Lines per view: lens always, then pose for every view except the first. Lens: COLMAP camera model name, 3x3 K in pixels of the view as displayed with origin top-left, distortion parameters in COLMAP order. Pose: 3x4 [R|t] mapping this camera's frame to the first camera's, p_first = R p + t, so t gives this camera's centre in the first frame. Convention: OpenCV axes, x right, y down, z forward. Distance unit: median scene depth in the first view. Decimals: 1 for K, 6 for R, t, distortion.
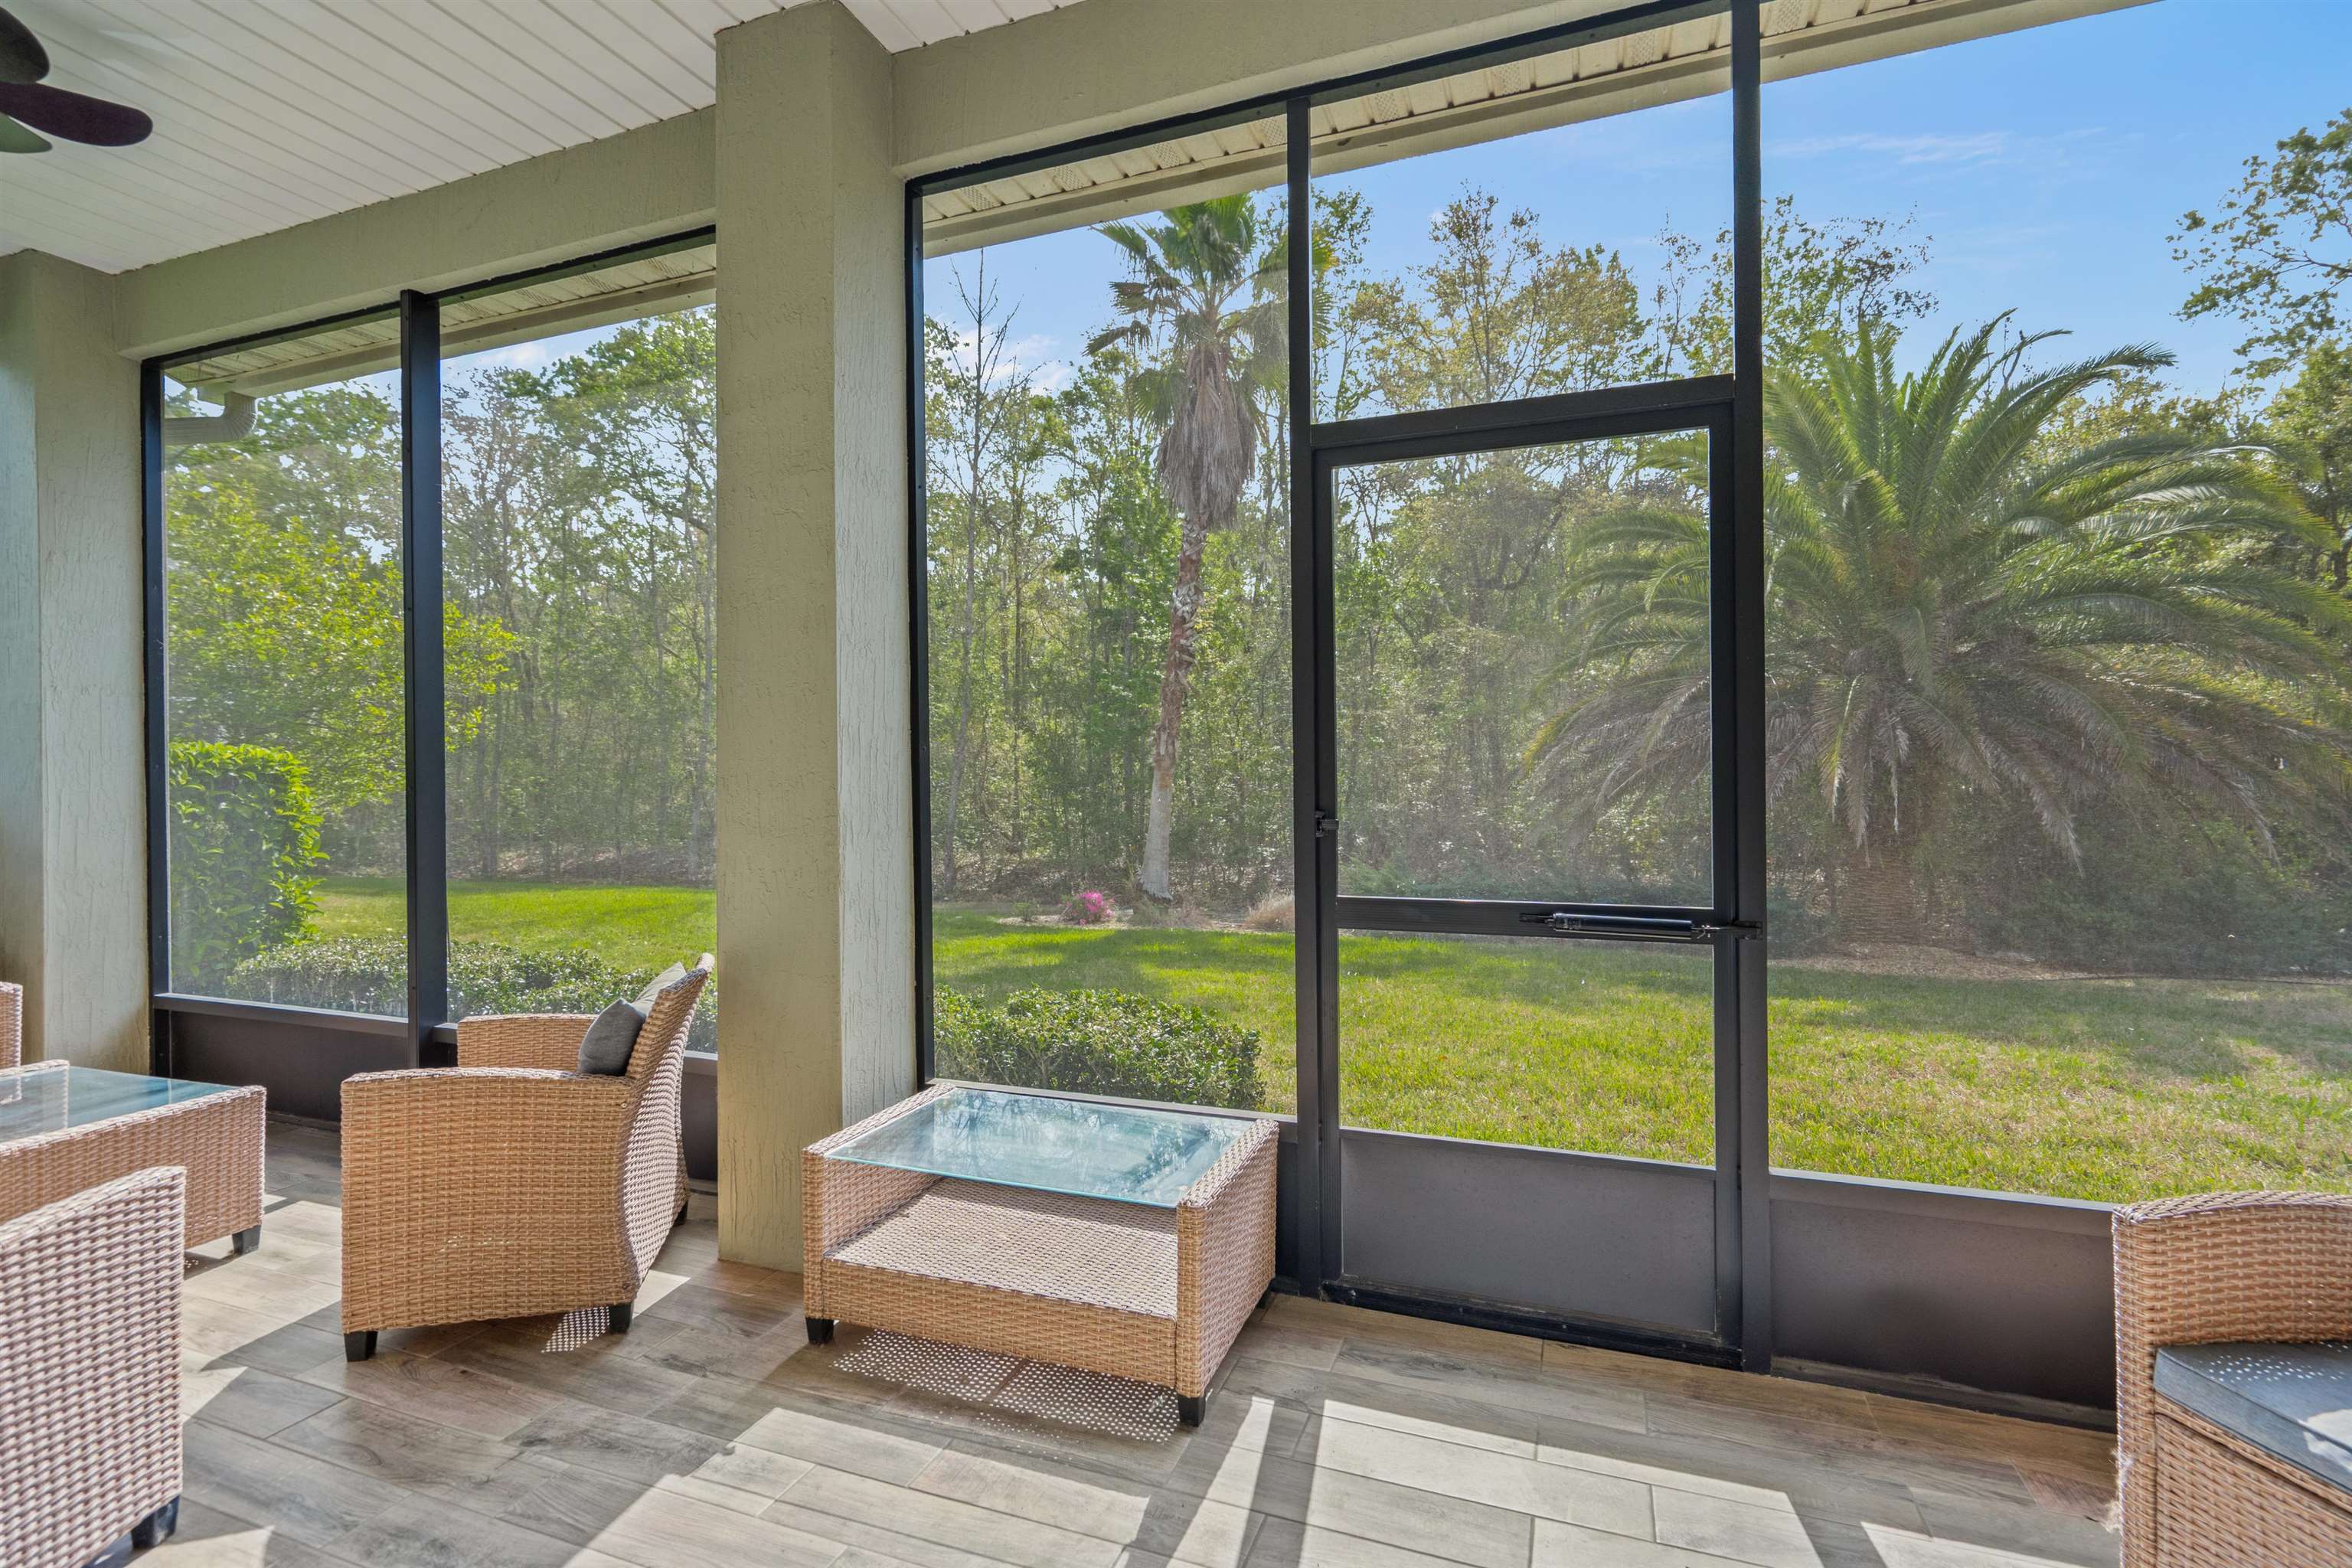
lens RADIAL K [[1084.8, 0, 1157.7], [0, 1084.8, 747.8], [0, 0, 1]] dist [-0.003290, -0.001032]
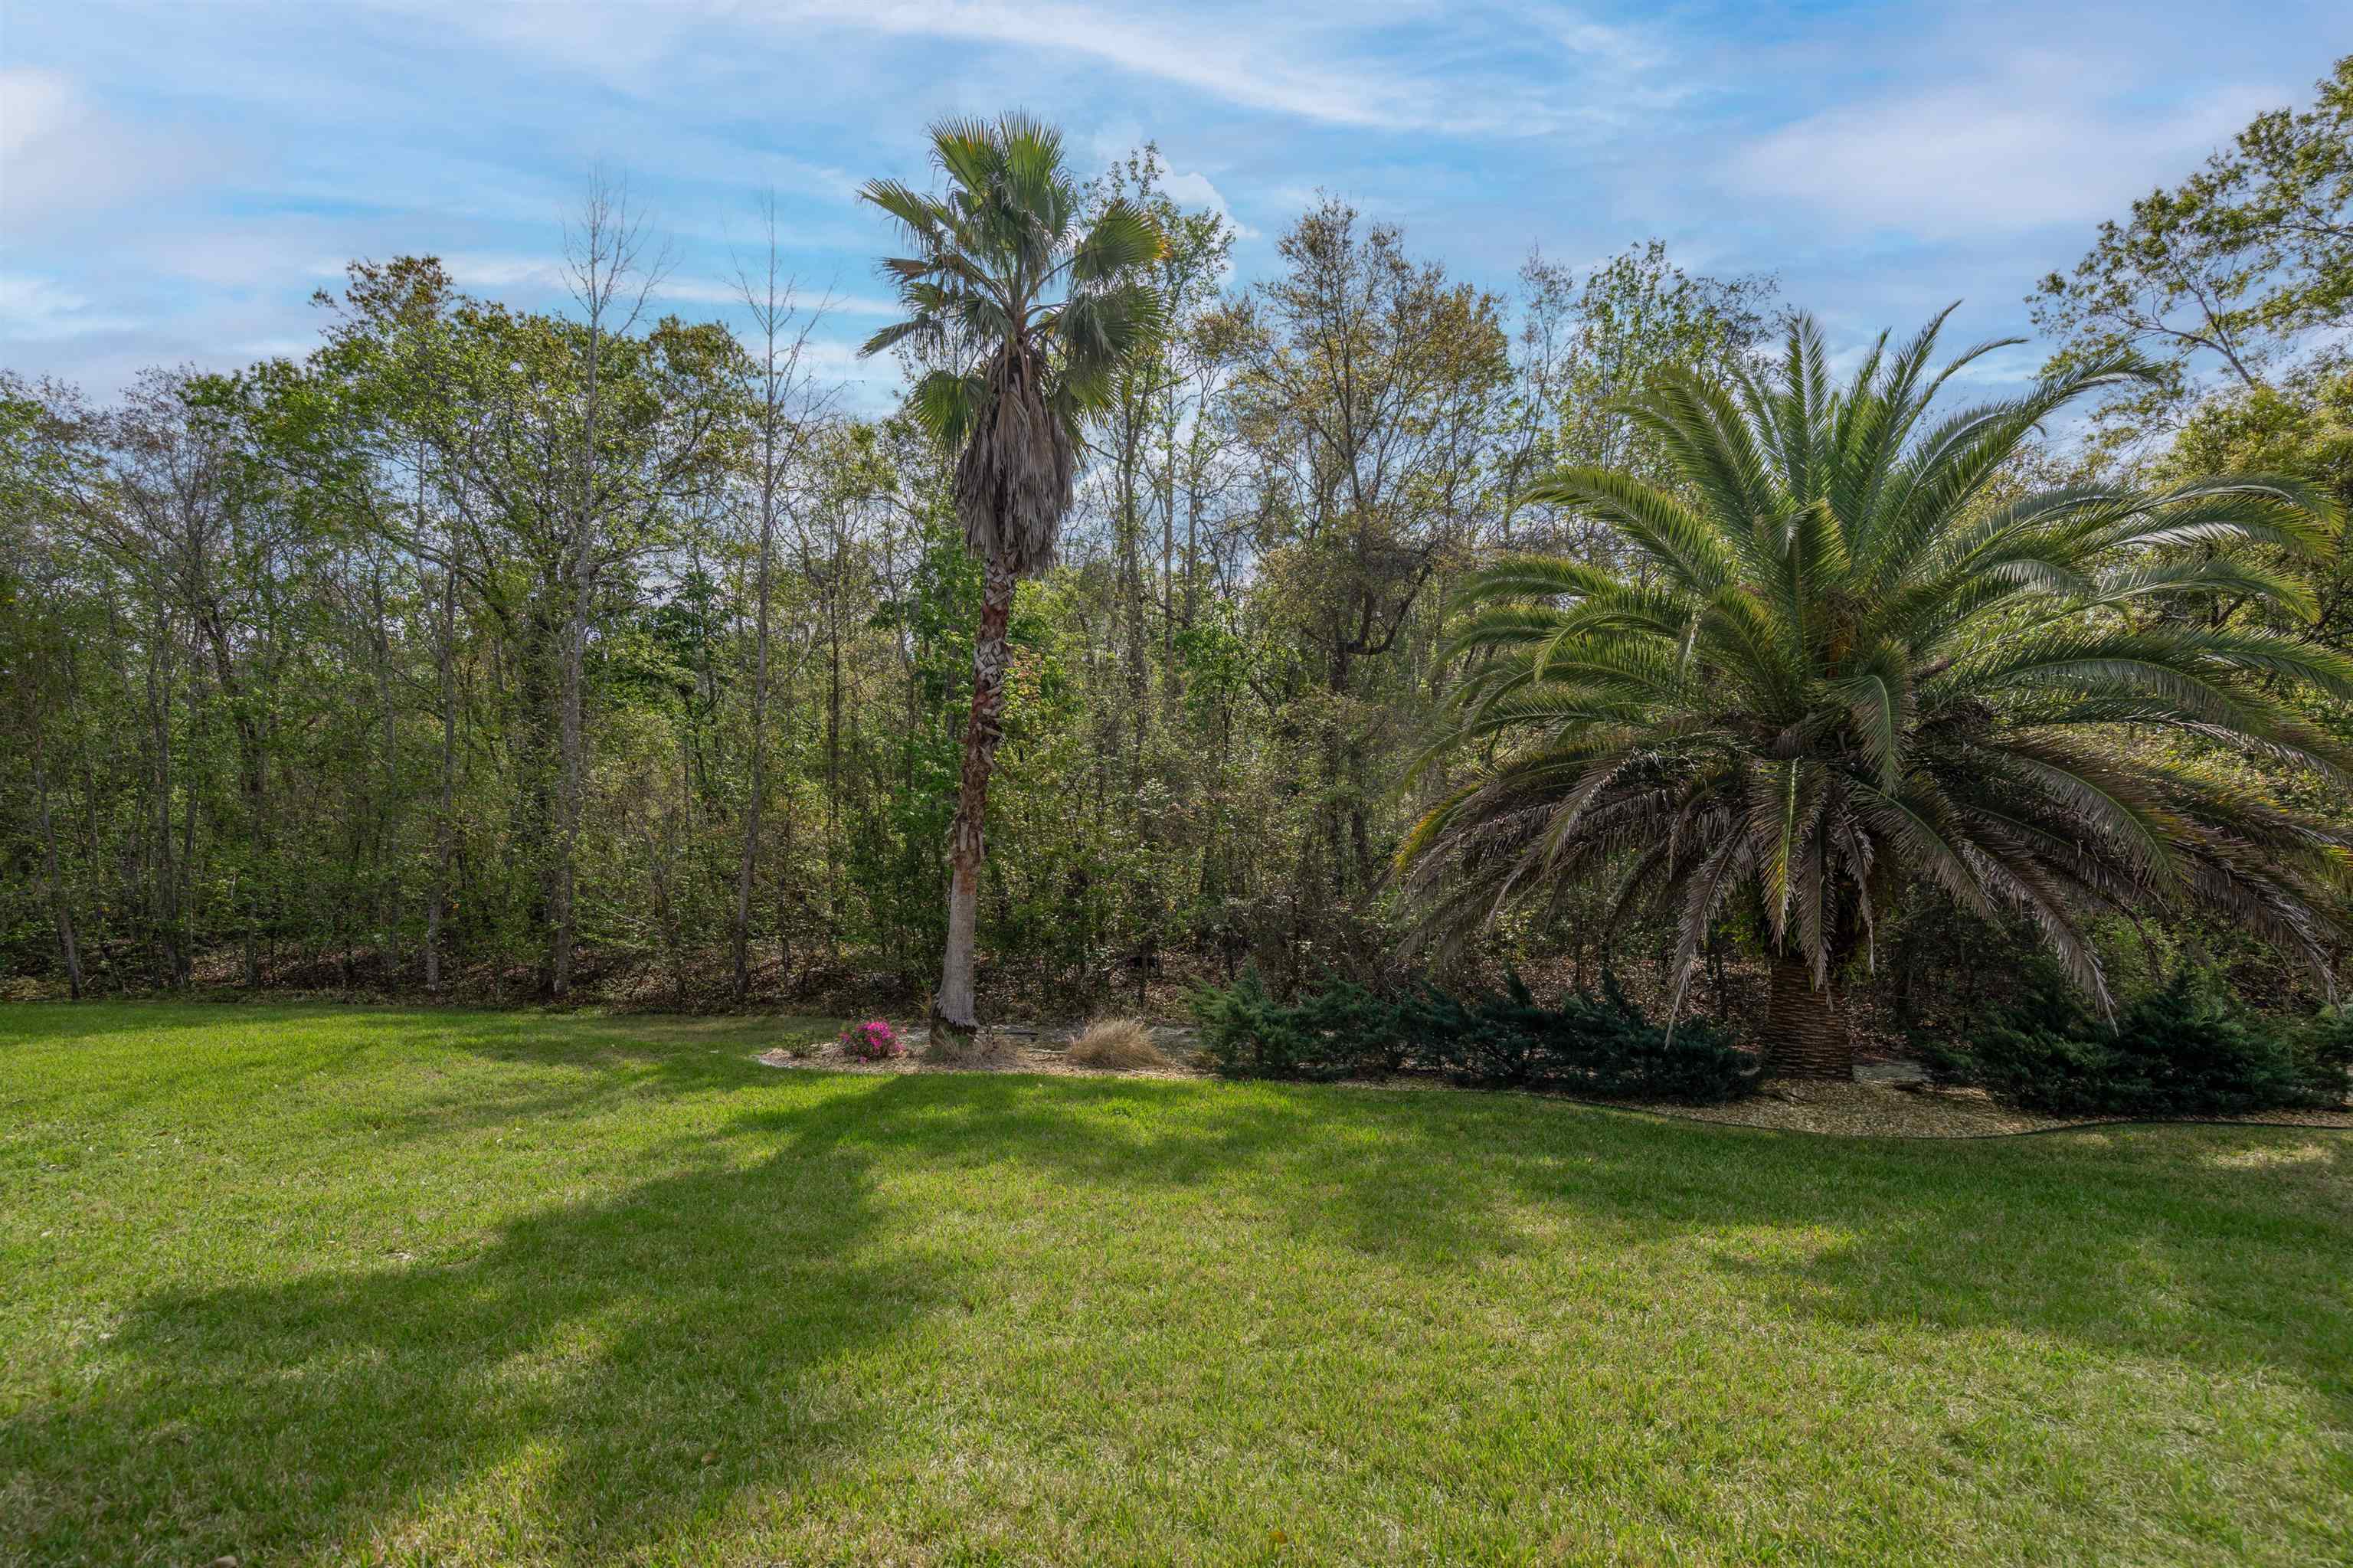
lens RADIAL K [[1068.1, 0, 1179.3], [0, 1068.1, 790.2], [0, 0, 1]] dist [0.002318, 0.000331]
pose [[0.990625, -0.004037, 0.136550, 0.055647], [0.006787, 0.999783, -0.019675, -0.021837], [-0.136441, 0.020418, 0.990438, 0.187483]]
